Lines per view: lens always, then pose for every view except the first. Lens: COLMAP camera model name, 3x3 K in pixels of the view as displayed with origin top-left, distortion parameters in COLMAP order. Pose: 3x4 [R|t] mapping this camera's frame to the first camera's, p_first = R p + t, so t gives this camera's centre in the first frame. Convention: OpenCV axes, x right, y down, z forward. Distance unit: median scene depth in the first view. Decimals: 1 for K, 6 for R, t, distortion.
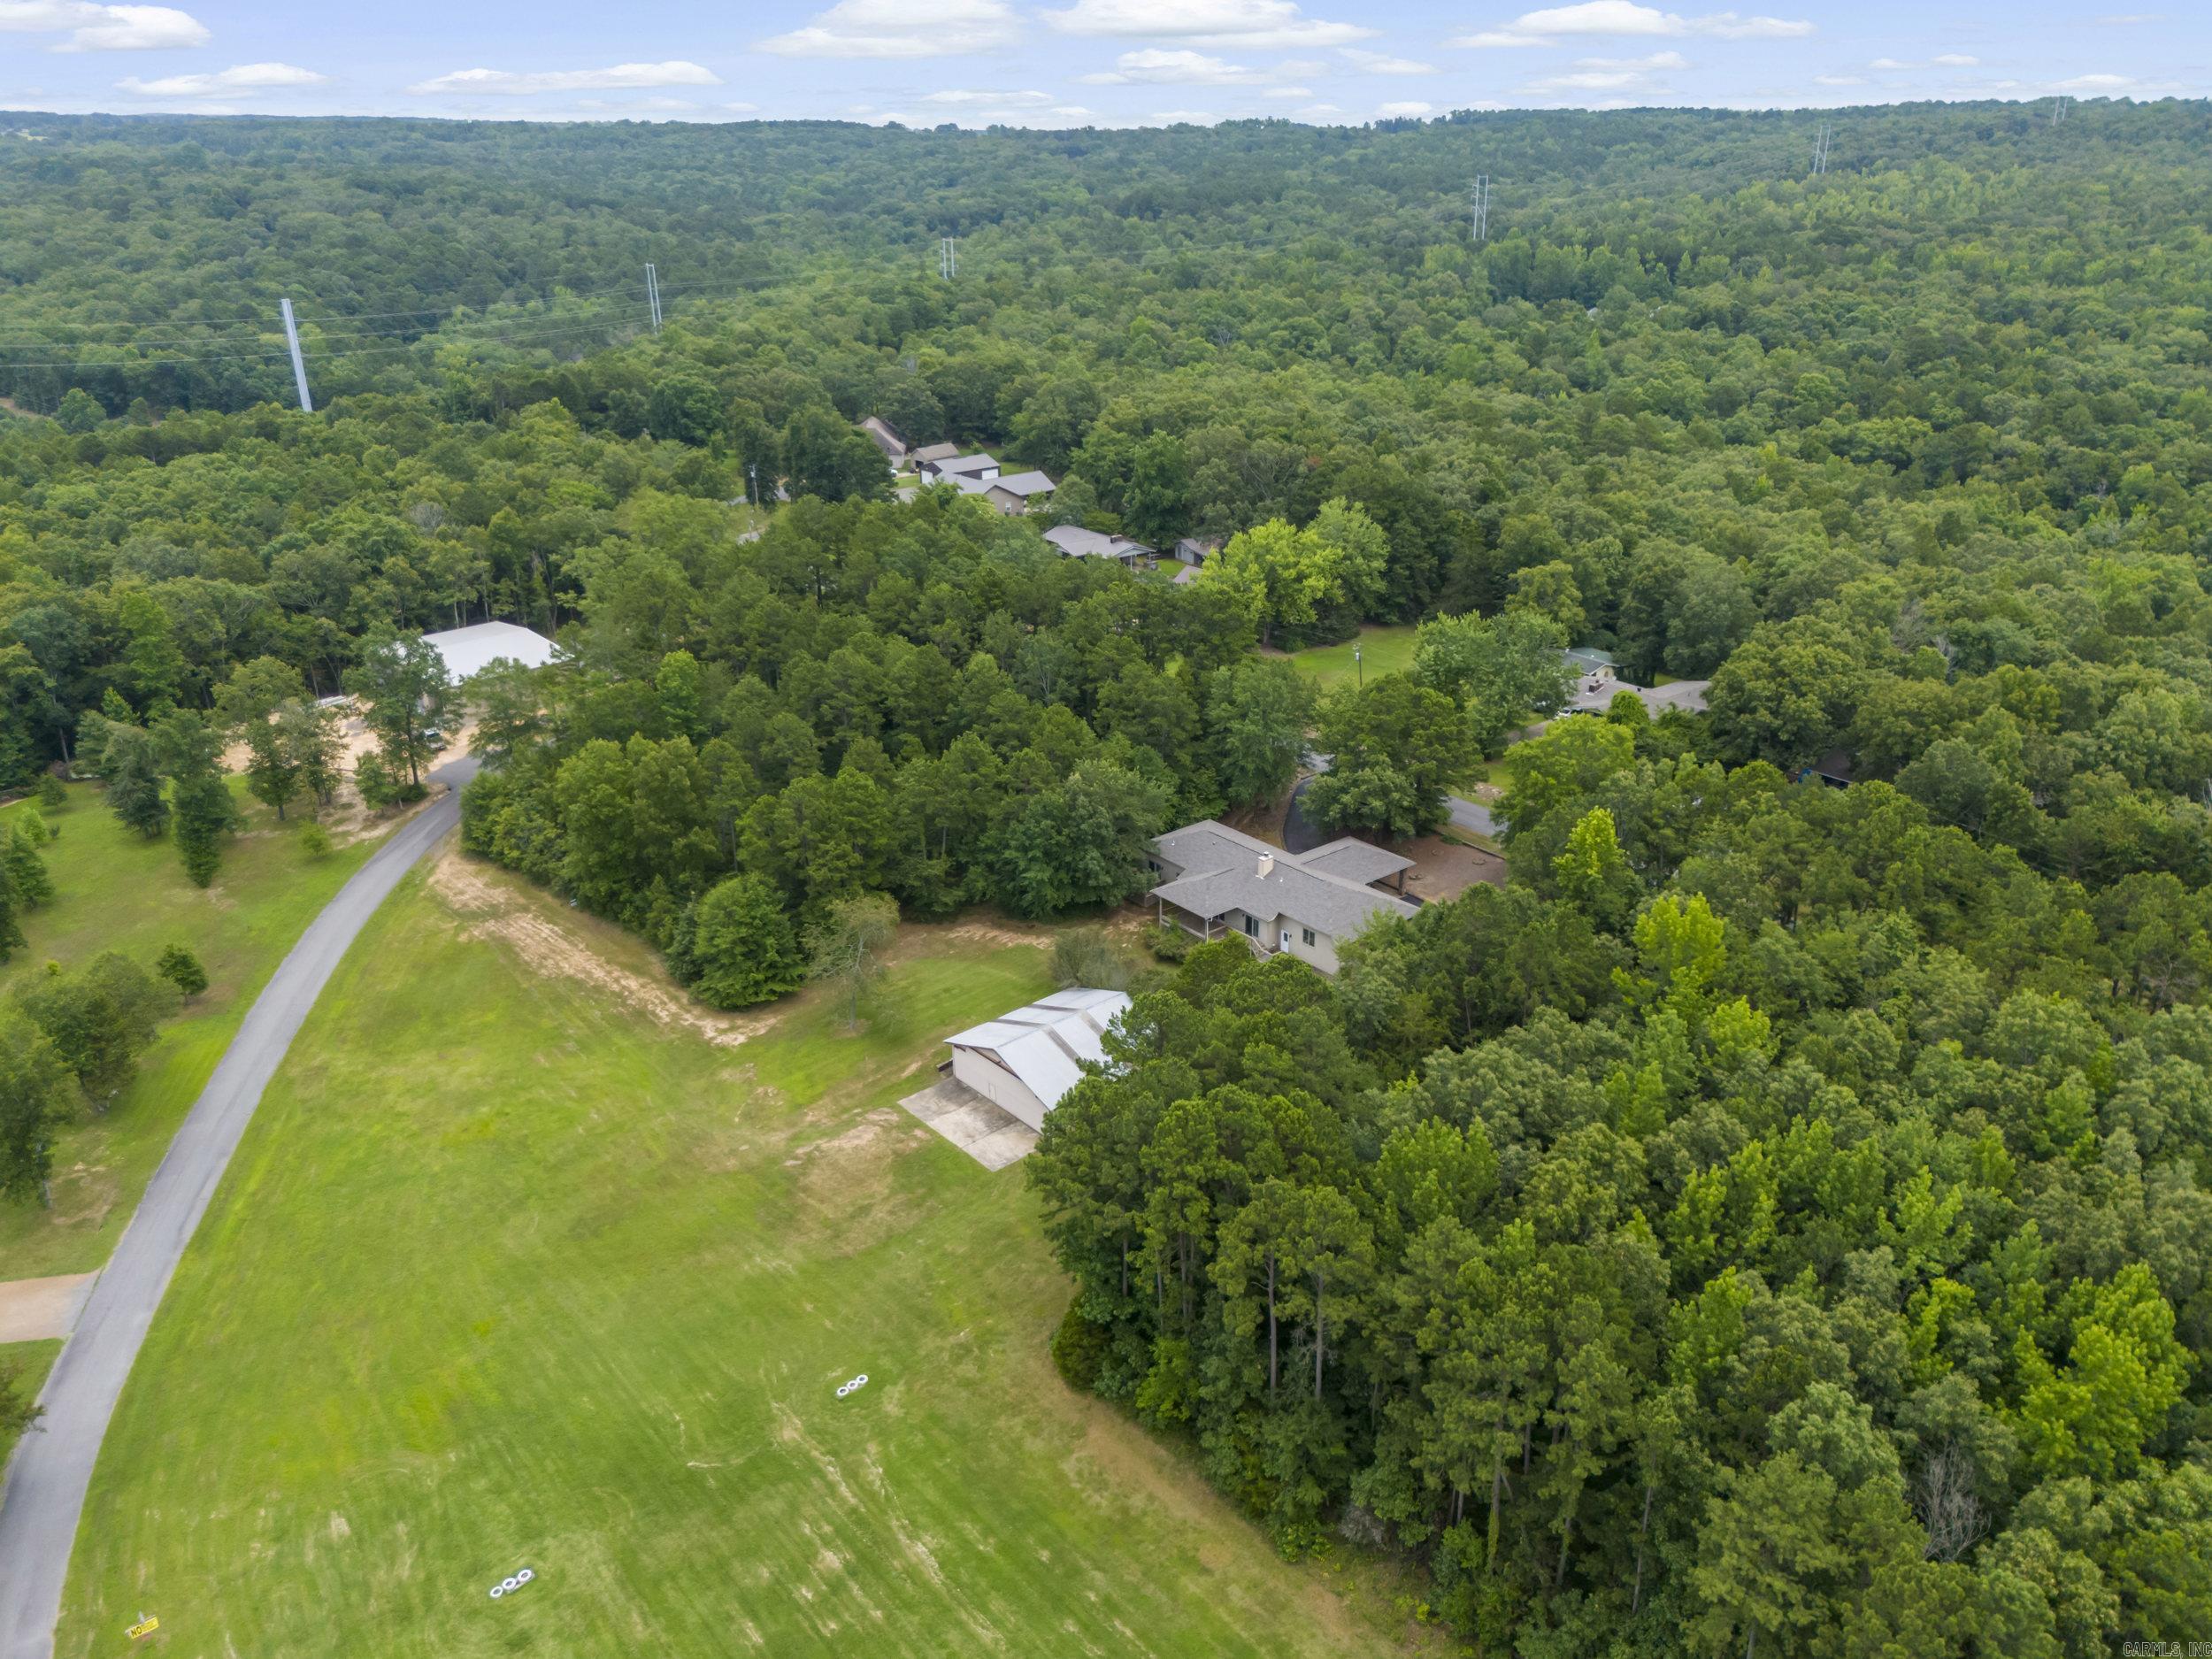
lens RADIAL K [[1641.8, 0, 1106.0], [0, 1641.8, 829.5], [0, 0, 1]] dist [0.022252, -0.005485]
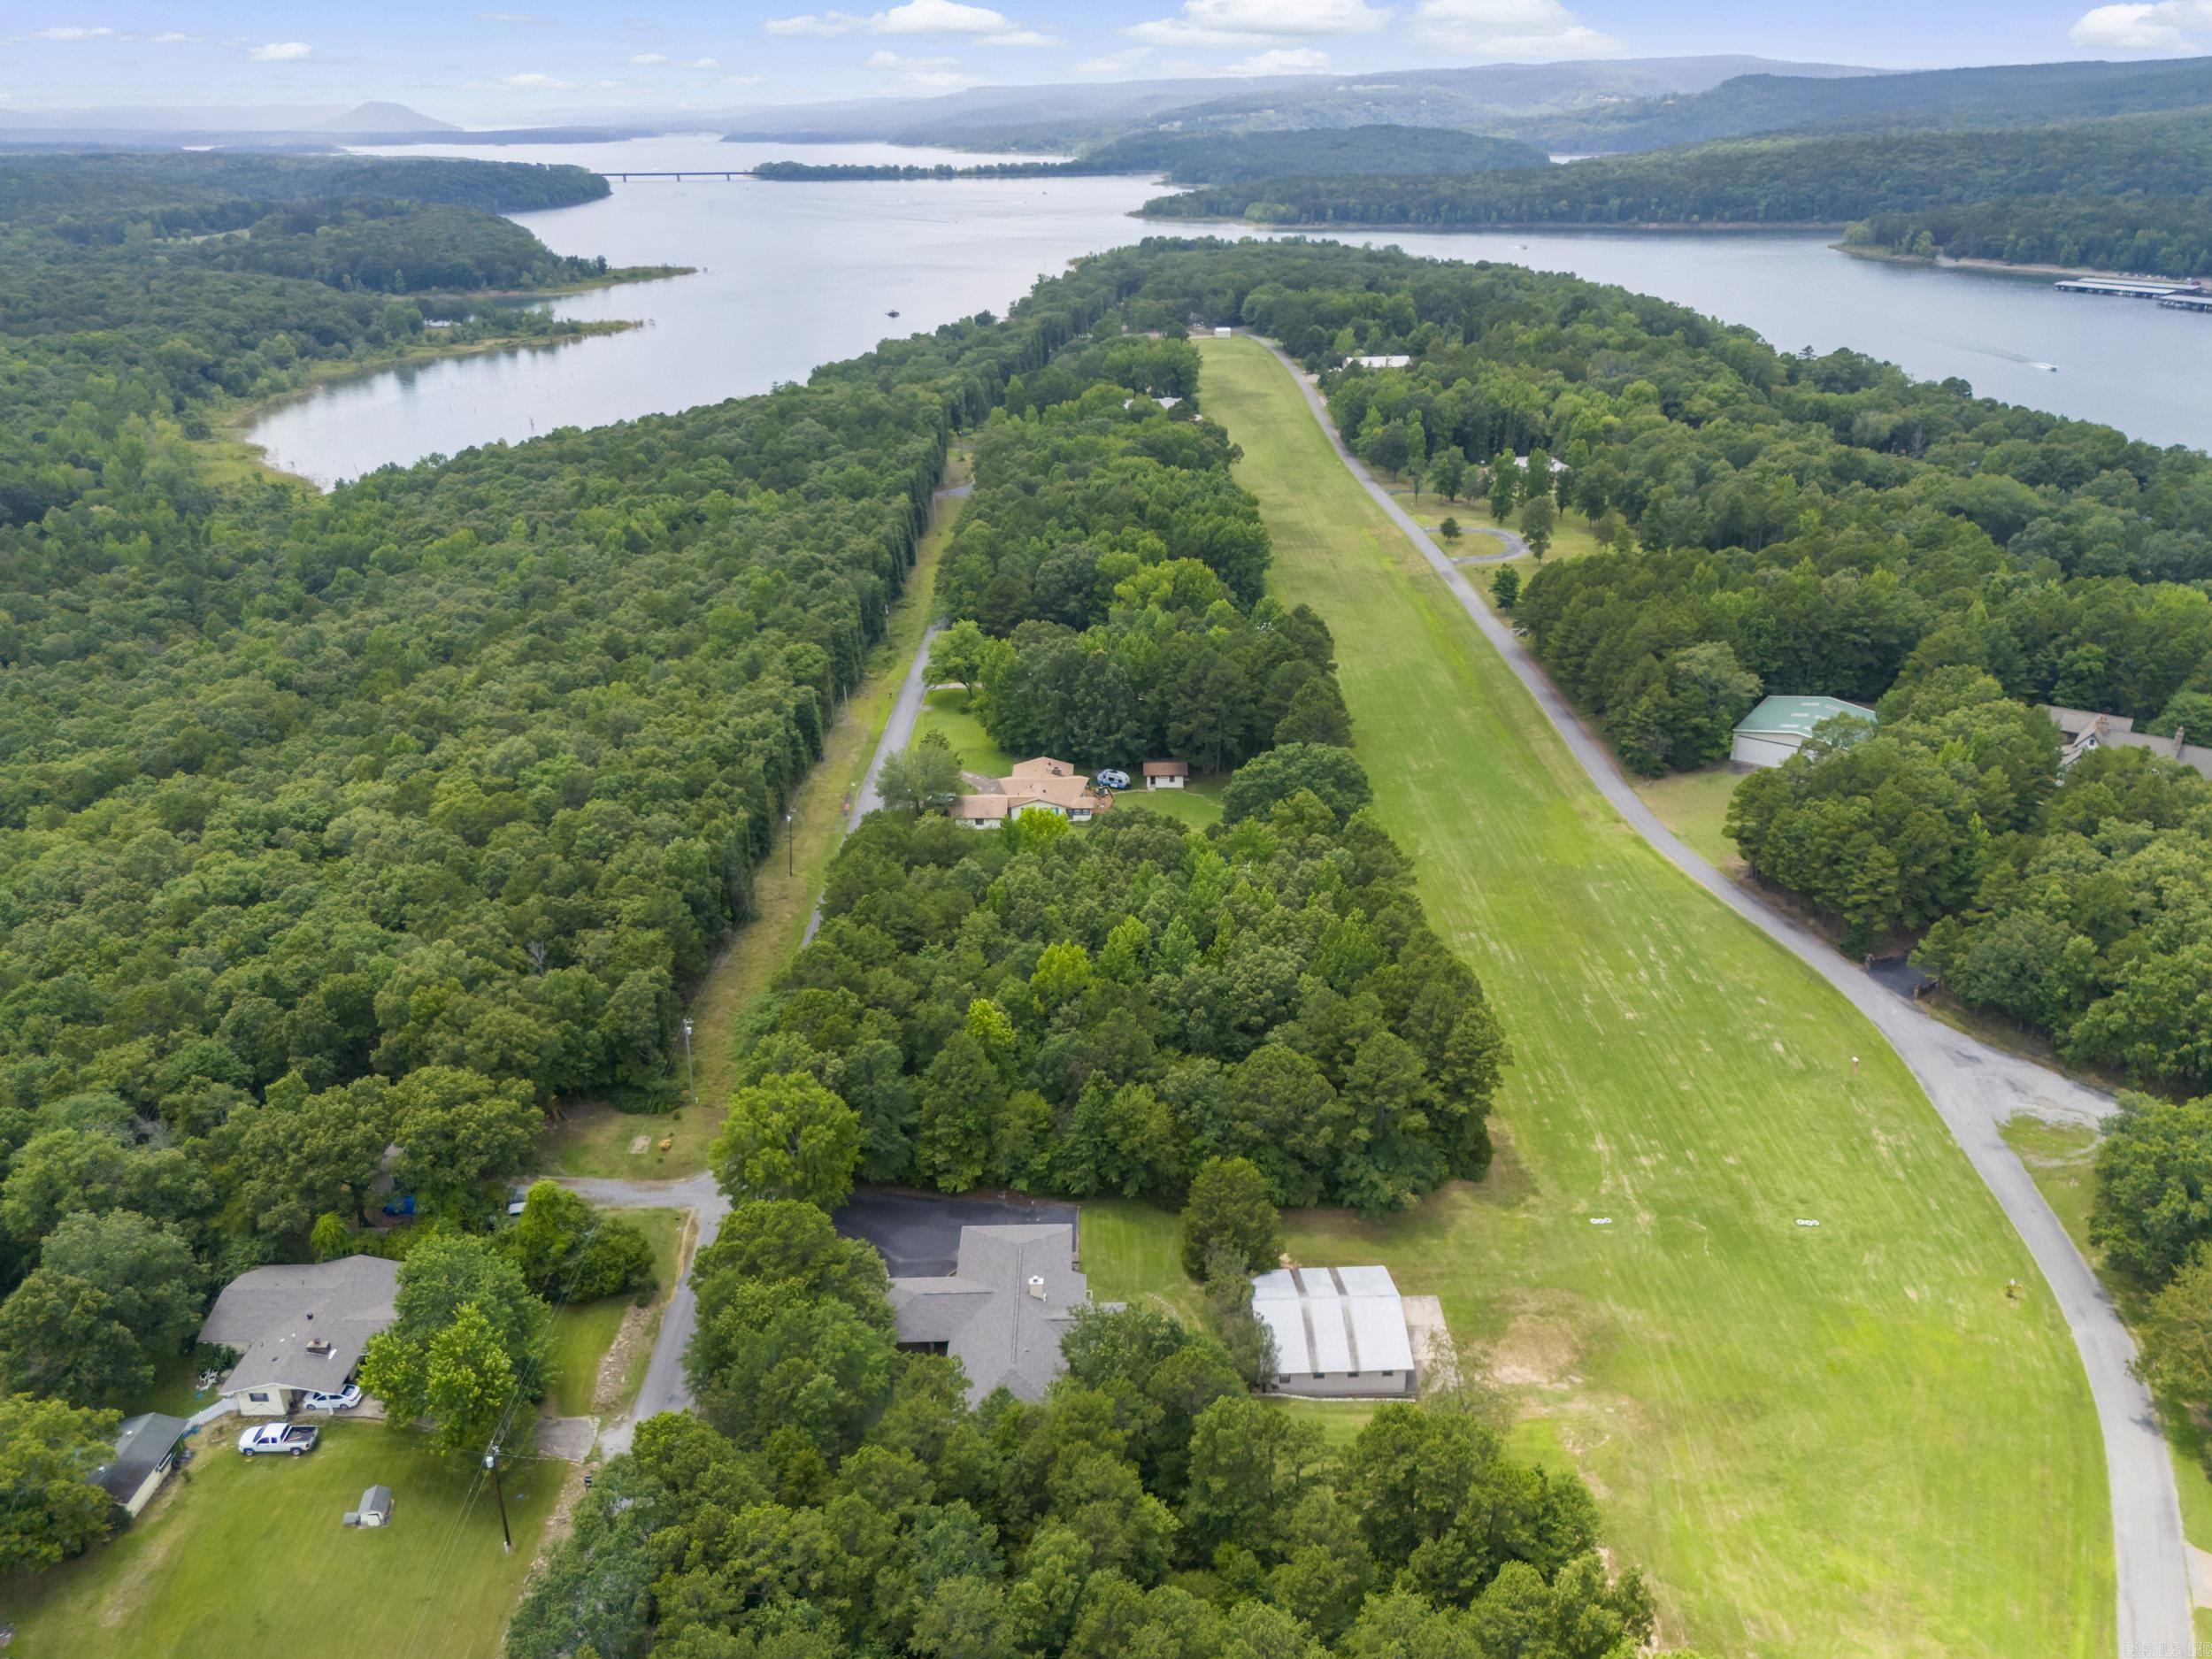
lens RADIAL K [[1641.8, 0, 1106.0], [0, 1641.8, 829.5], [0, 0, 1]] dist [0.022252, -0.005485]
pose [[-0.777187, -0.236313, 0.583213, -0.315848], [0.265045, 0.717657, 0.643987, -0.567508], [-0.570729, 0.655076, -0.495120, 0.907759]]
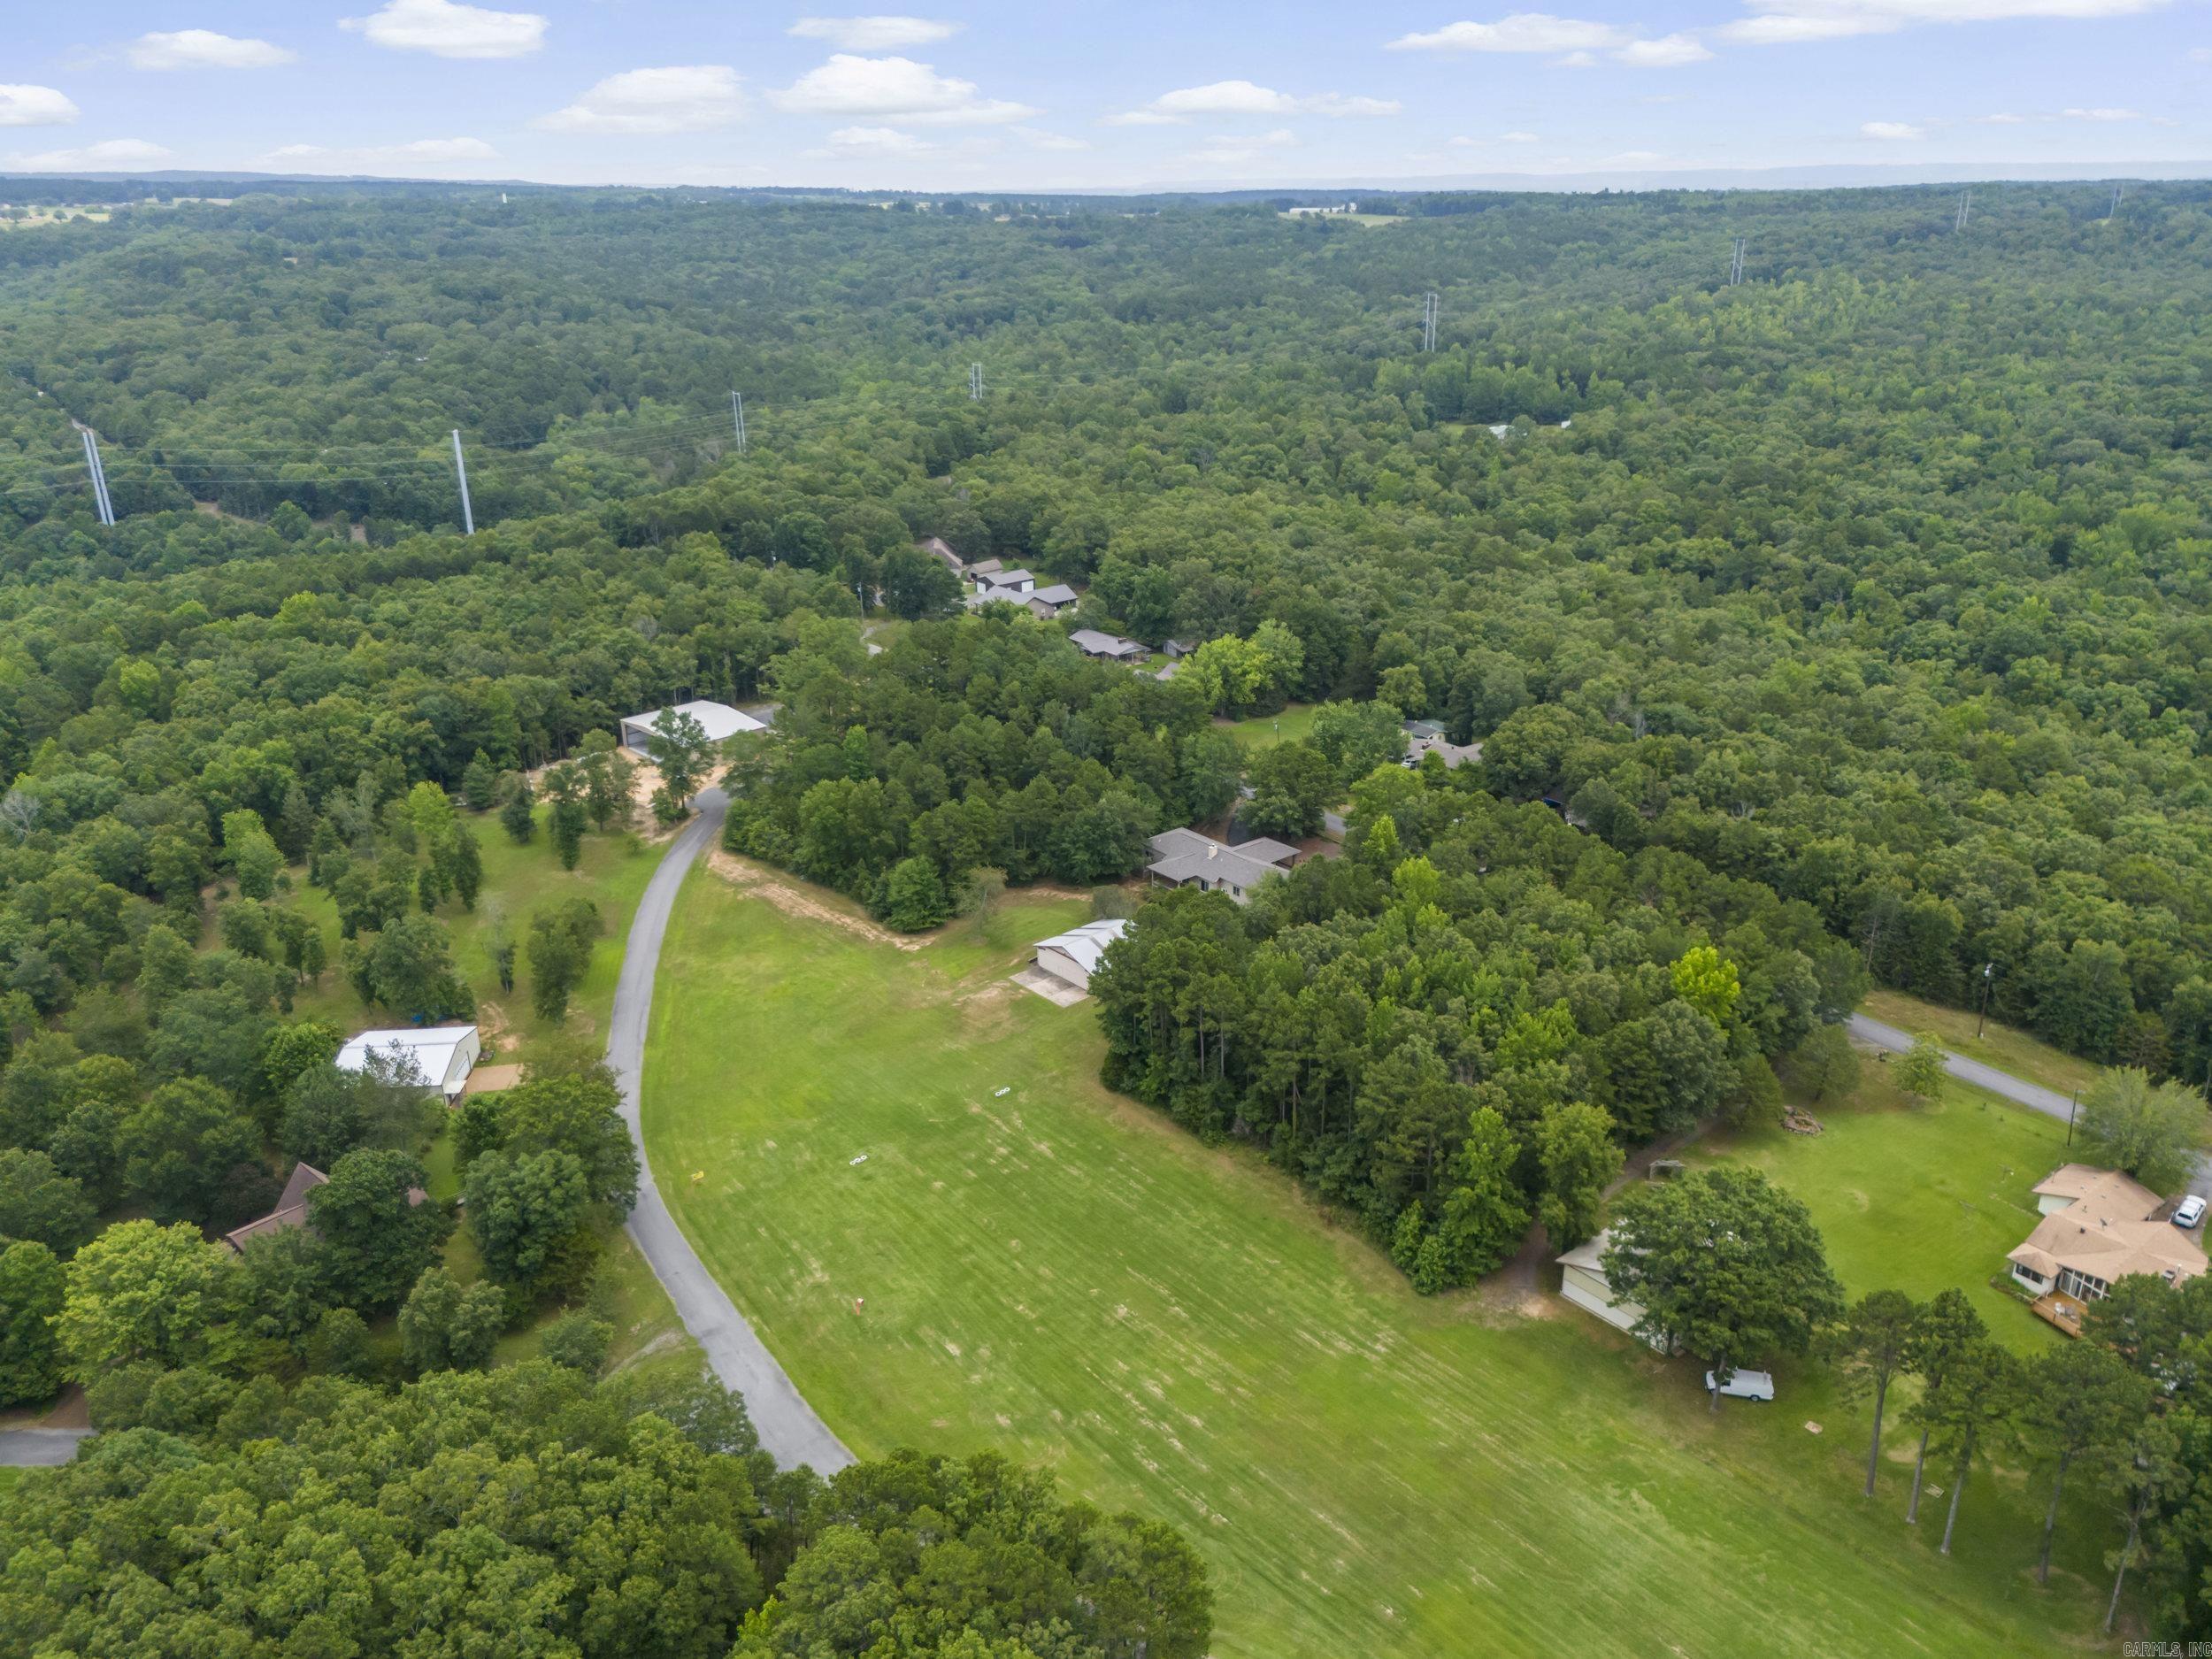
lens RADIAL K [[1625.8, 0, 1106.0], [0, 1625.8, 829.5], [0, 0, 1]] dist [0.005954, -0.009440]
pose [[0.999997, -0.001506, 0.002060, -0.013673], [0.001557, 0.999686, -0.025022, 0.029350], [-0.002021, 0.025025, 0.999685, -0.510853]]
